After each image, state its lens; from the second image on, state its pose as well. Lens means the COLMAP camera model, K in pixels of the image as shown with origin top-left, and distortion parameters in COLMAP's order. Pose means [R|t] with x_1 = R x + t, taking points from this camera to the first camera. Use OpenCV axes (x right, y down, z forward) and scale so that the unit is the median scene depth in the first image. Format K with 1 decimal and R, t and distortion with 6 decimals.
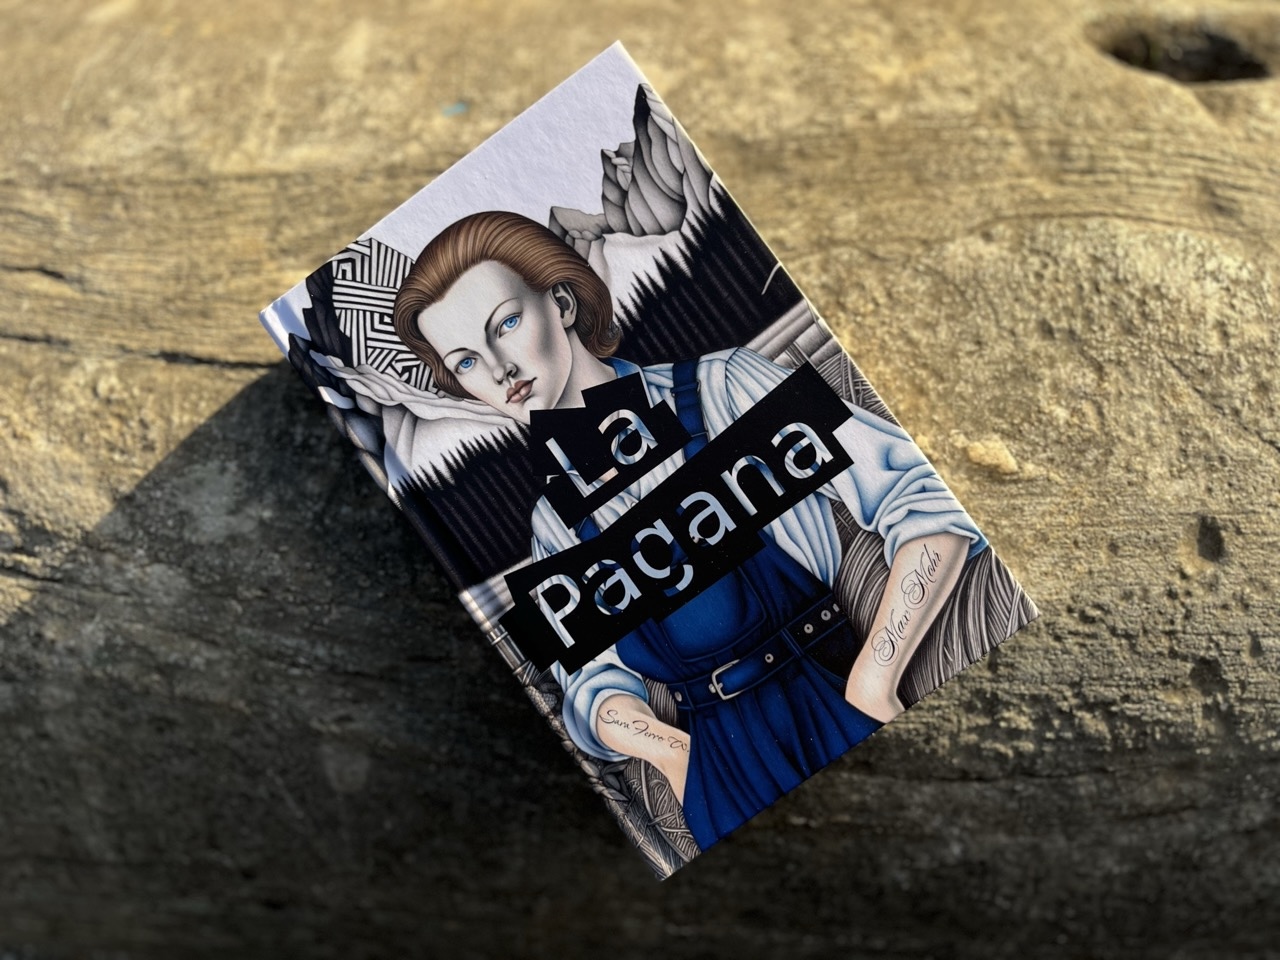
lens RADIAL K [[982.5, 0, 620.8], [0, 982.5, 505.6], [0, 0, 1]] dist [0.022267, -0.074025]
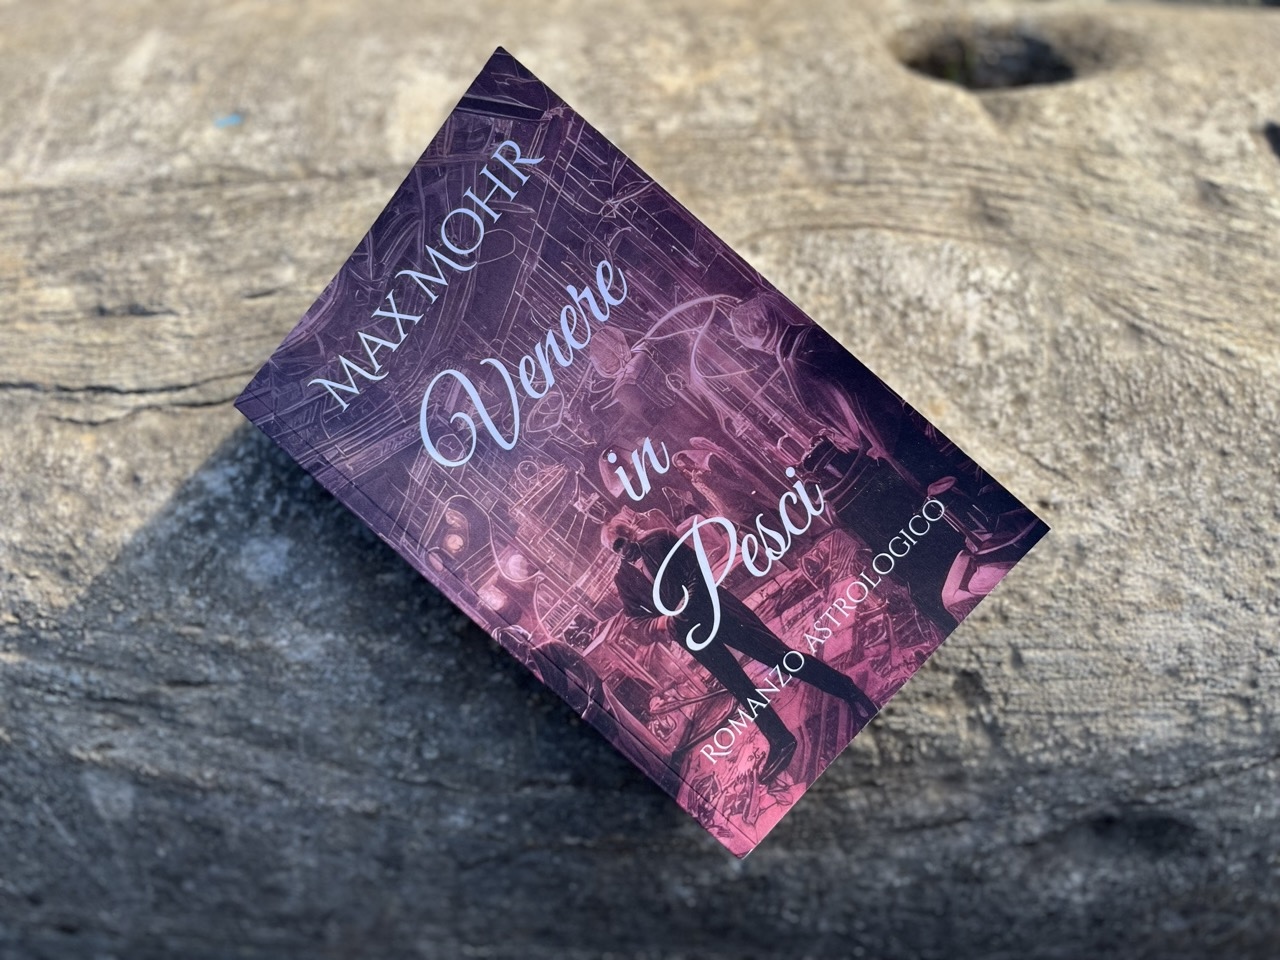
lens RADIAL K [[982.5, 0, 684.7], [0, 982.5, 498.6], [0, 0, 1]] dist [0.022267, -0.074025]
pose [[0.999288, -0.011939, 0.035797, 0.255349], [0.011934, 0.999929, 0.000346, -0.021728], [-0.035798, 0.000081, 0.999359, 0.007042]]
